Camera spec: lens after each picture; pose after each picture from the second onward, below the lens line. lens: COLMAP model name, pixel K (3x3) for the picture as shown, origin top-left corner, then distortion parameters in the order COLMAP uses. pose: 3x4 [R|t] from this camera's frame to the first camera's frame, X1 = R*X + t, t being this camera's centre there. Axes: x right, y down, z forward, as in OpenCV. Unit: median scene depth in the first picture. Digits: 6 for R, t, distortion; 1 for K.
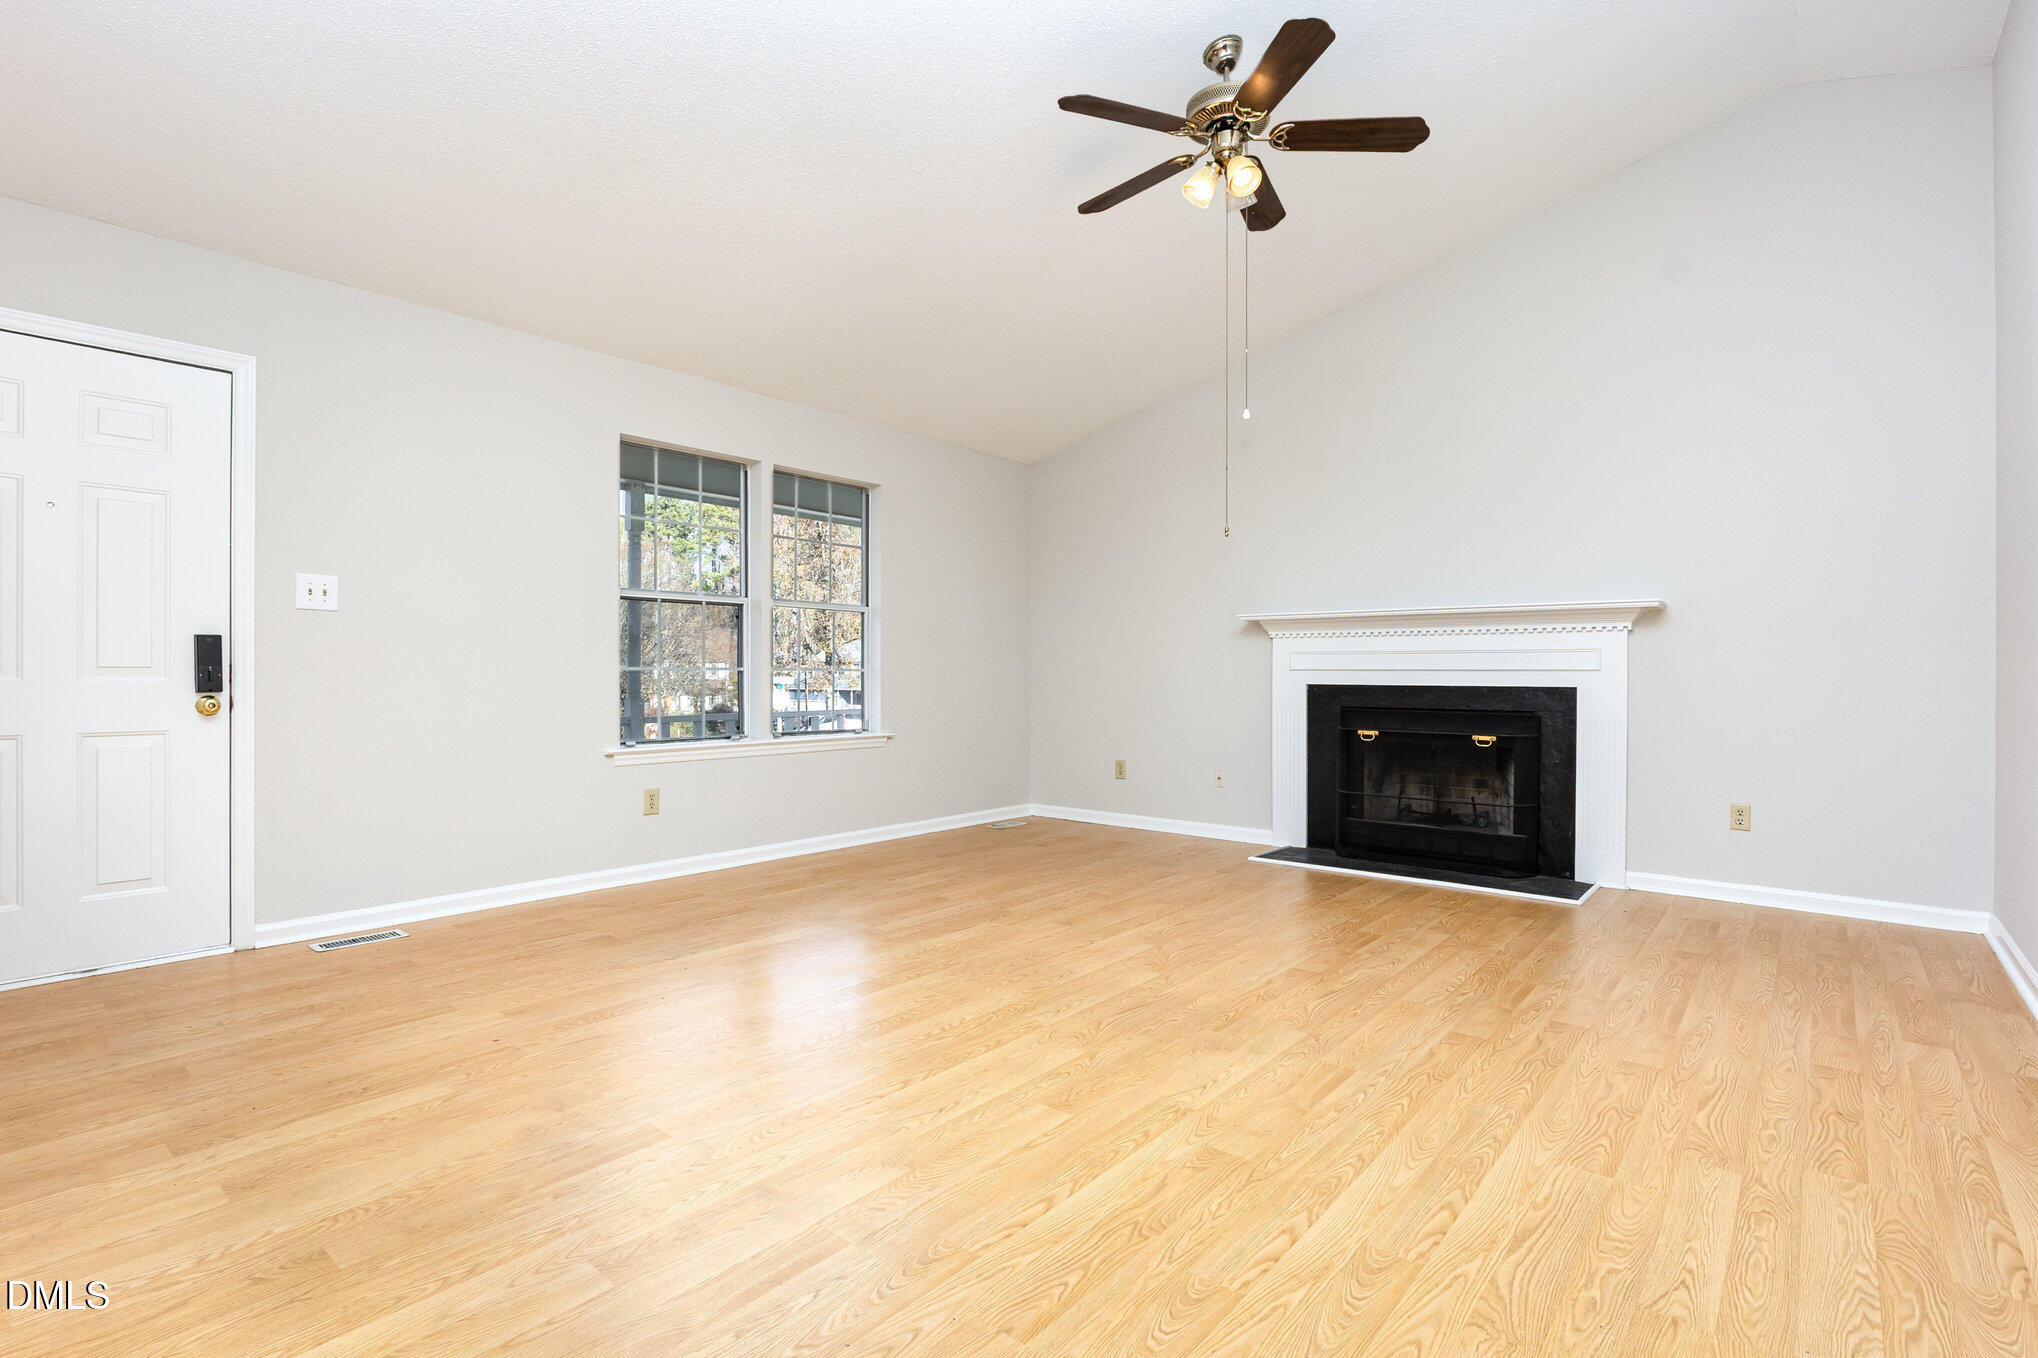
lens RADIAL K [[965.7, 0, 1019.0], [0, 965.7, 679.0], [0, 0, 1]] dist [0.001533, 0.000498]
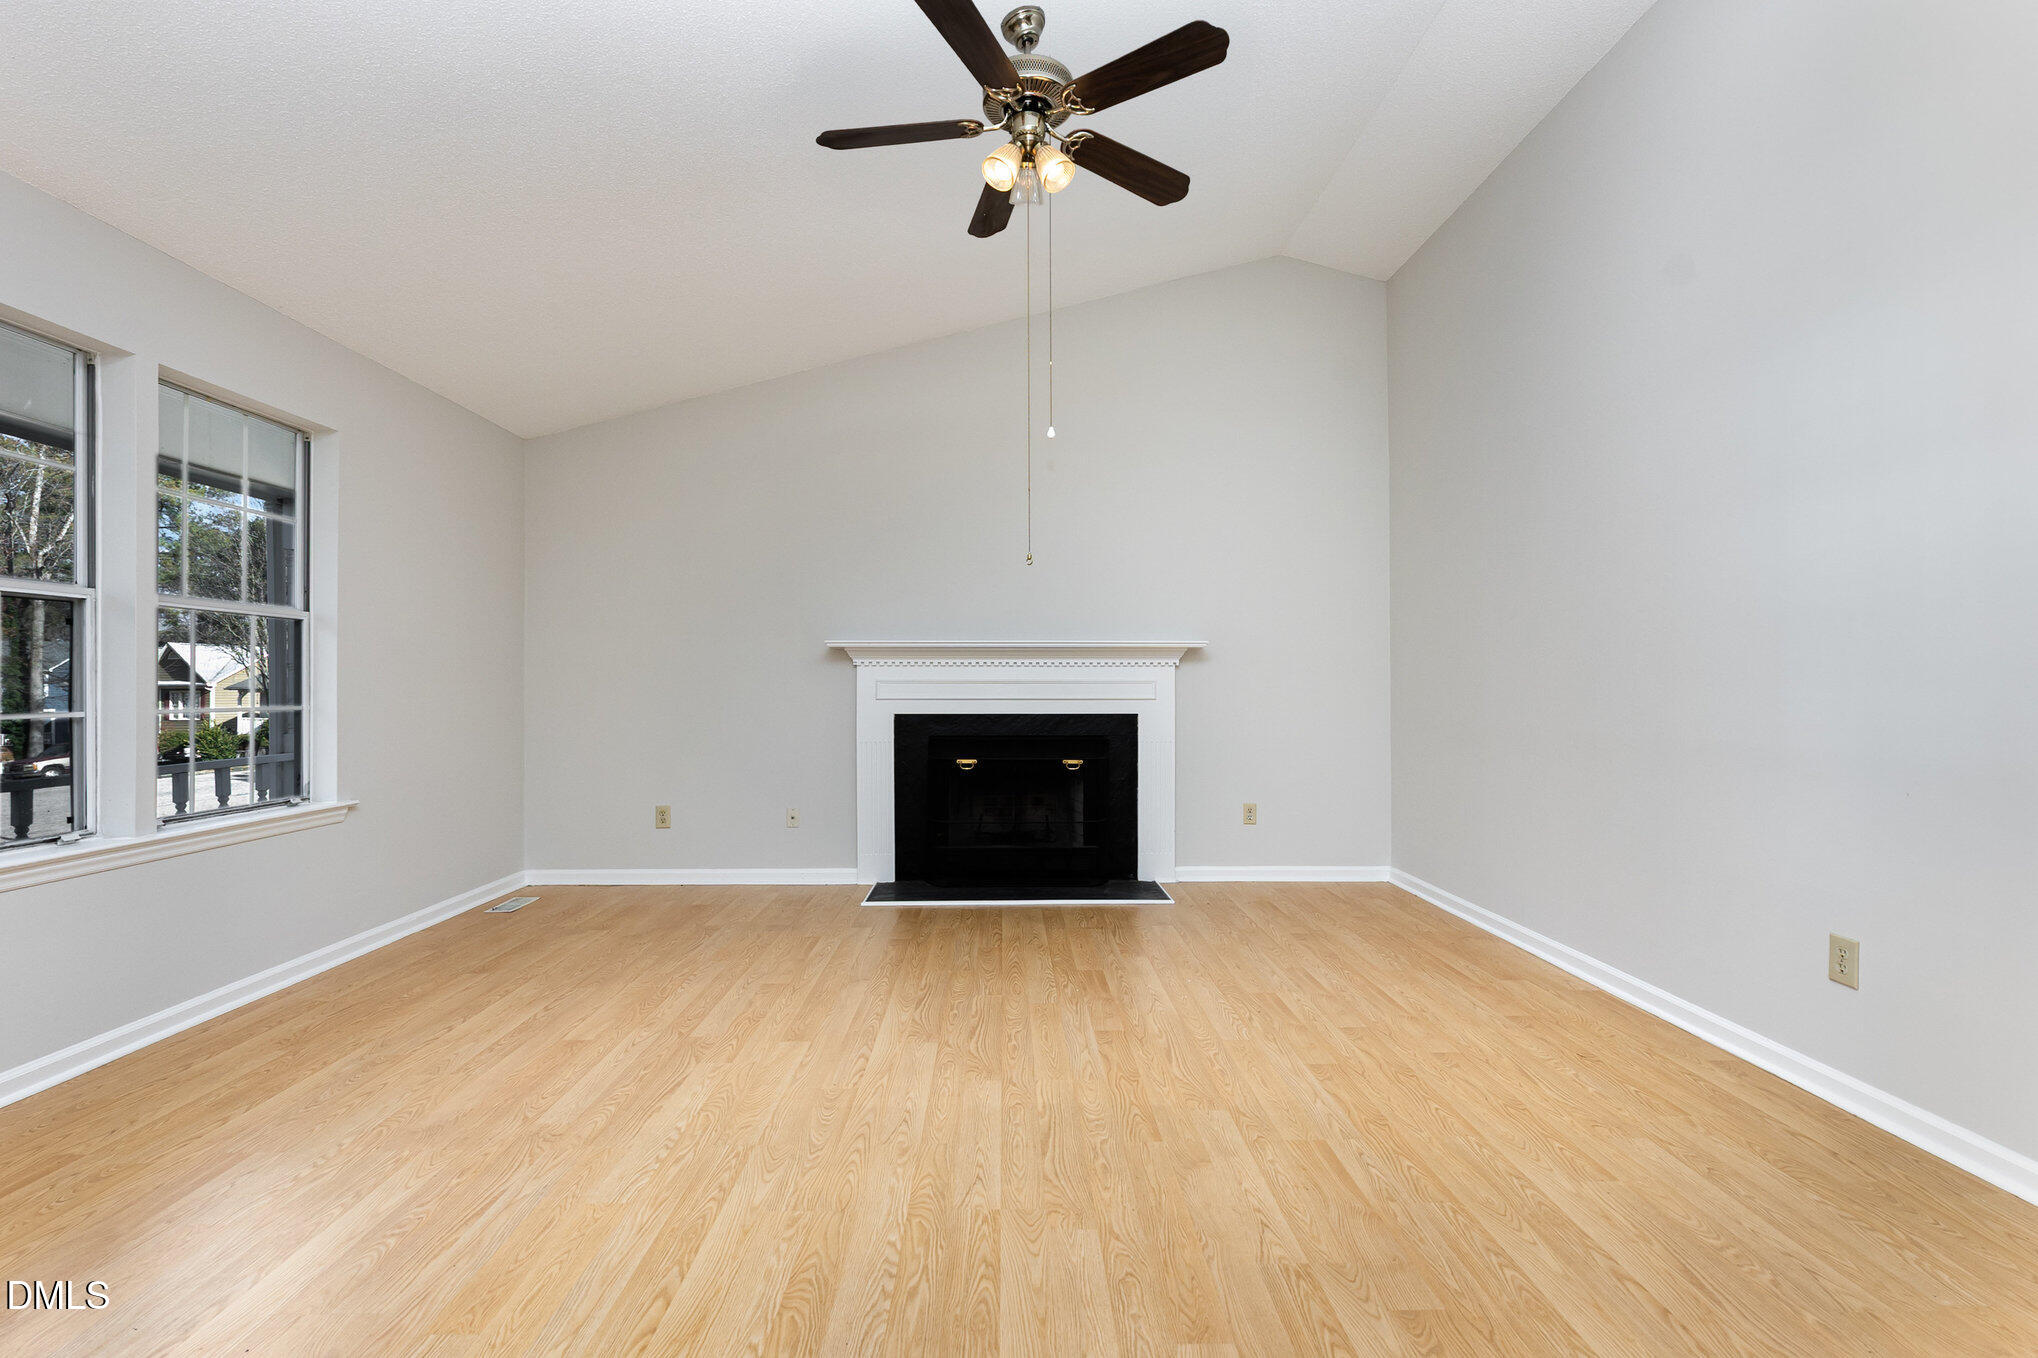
lens RADIAL K [[903.8, 0, 1019.0], [0, 903.8, 679.0], [0, 0, 1]] dist [0.001547, 0.000088]
pose [[0.752815, 0.000621, 0.658232, -0.326881], [0.006809, 0.999939, -0.008731, -0.033079], [-0.658197, 0.011055, 0.752764, 0.360263]]
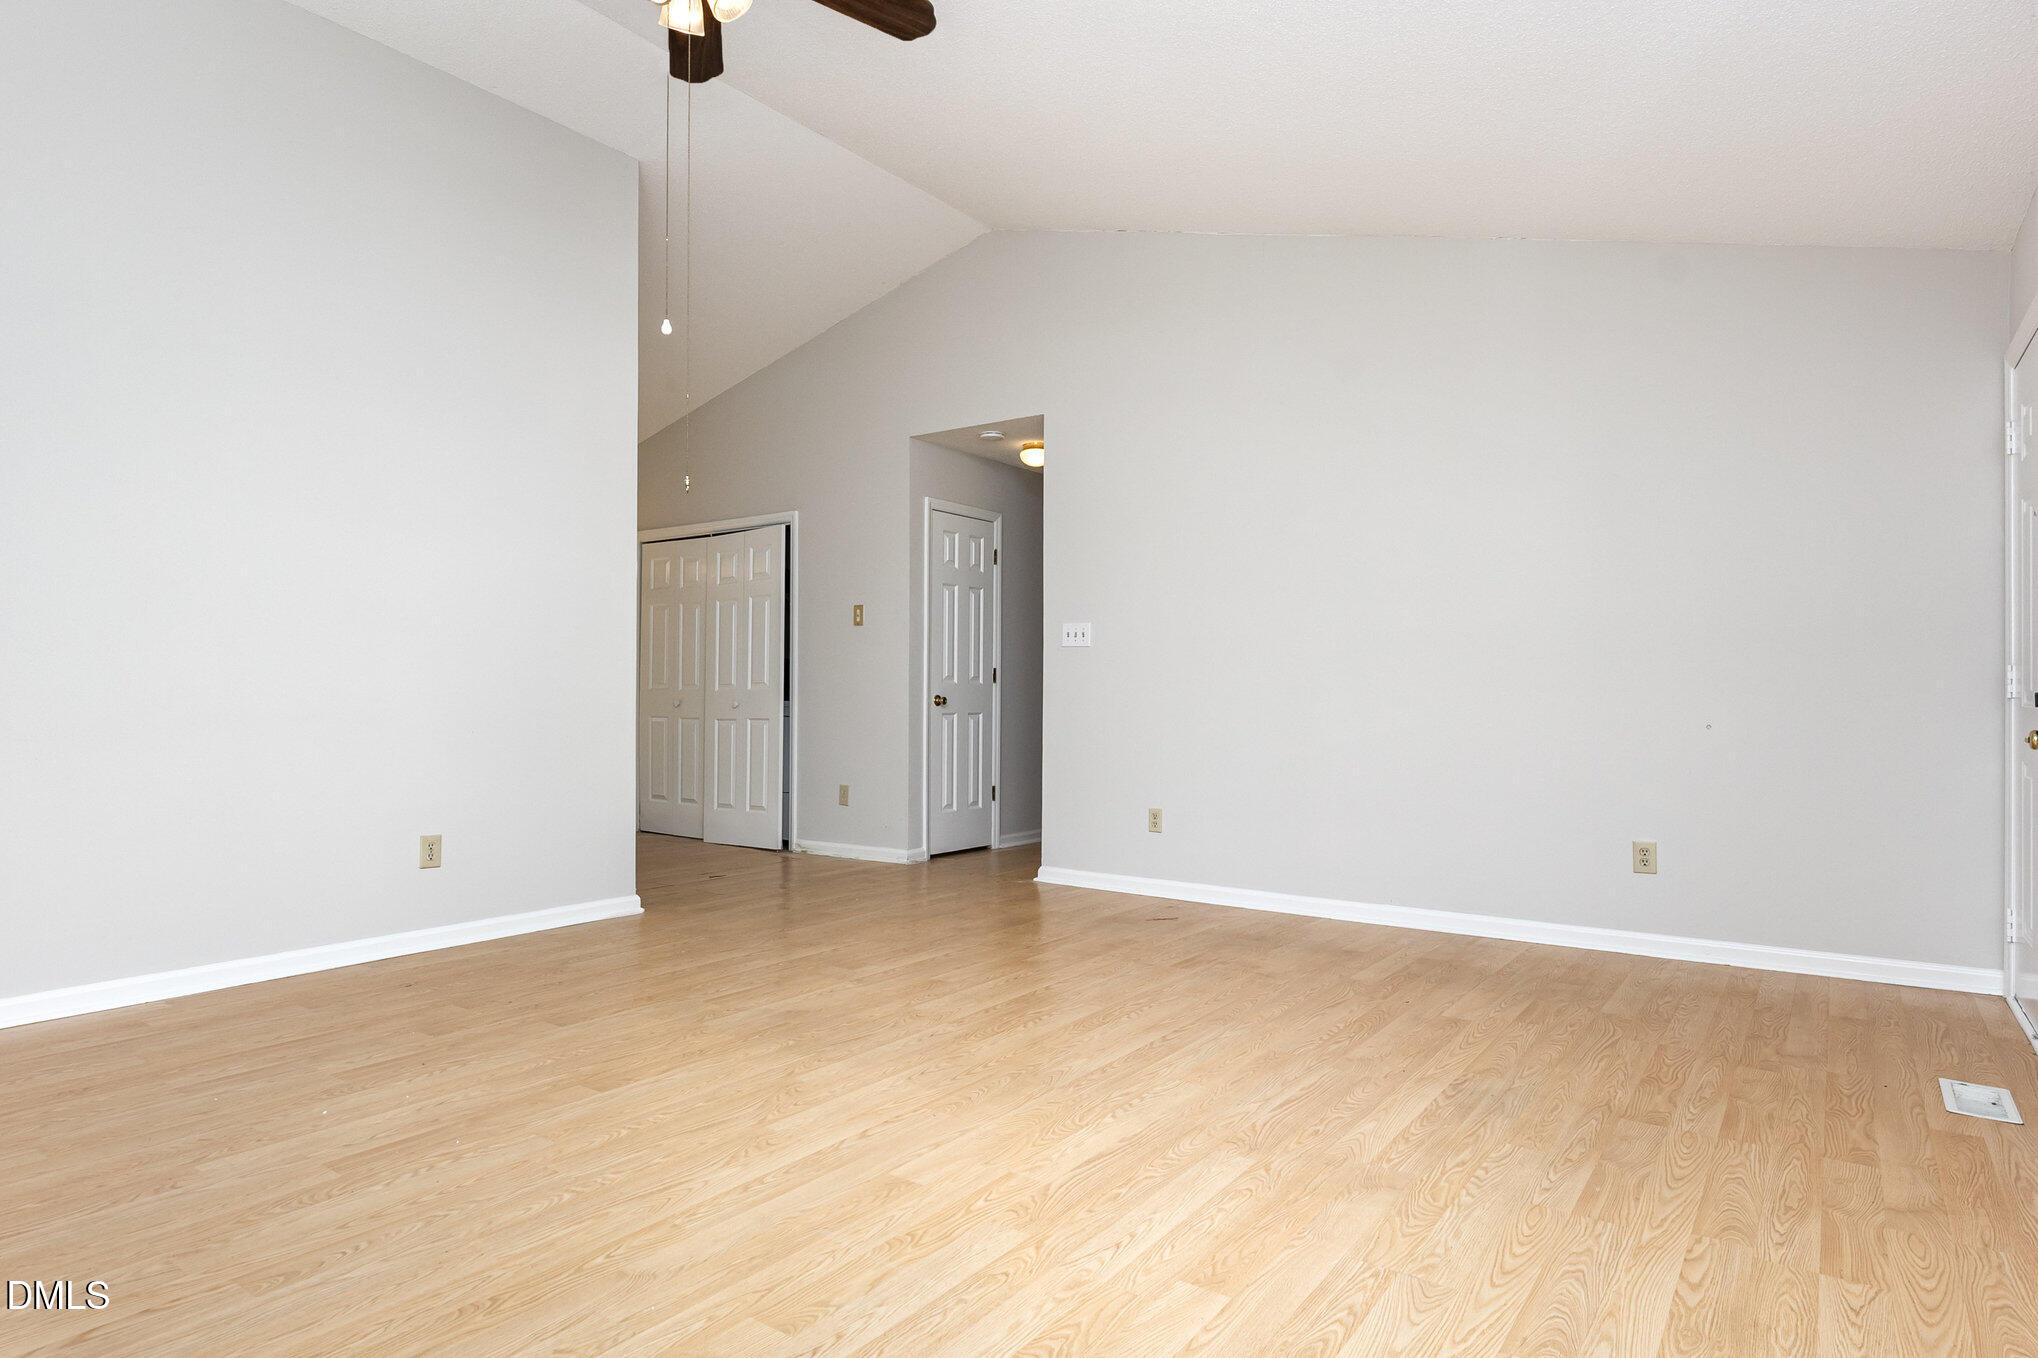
lens RADIAL K [[1136.0, 0, 1011.2], [0, 1136.0, 689.2], [0, 0, 1]] dist [-0.003200, -0.000425]
pose [[-0.997267, -0.006859, -0.073569, 0.038581], [-0.006793, 0.999976, -0.001143, -0.005648], [0.073575, -0.000640, -0.997290, 1.753443]]
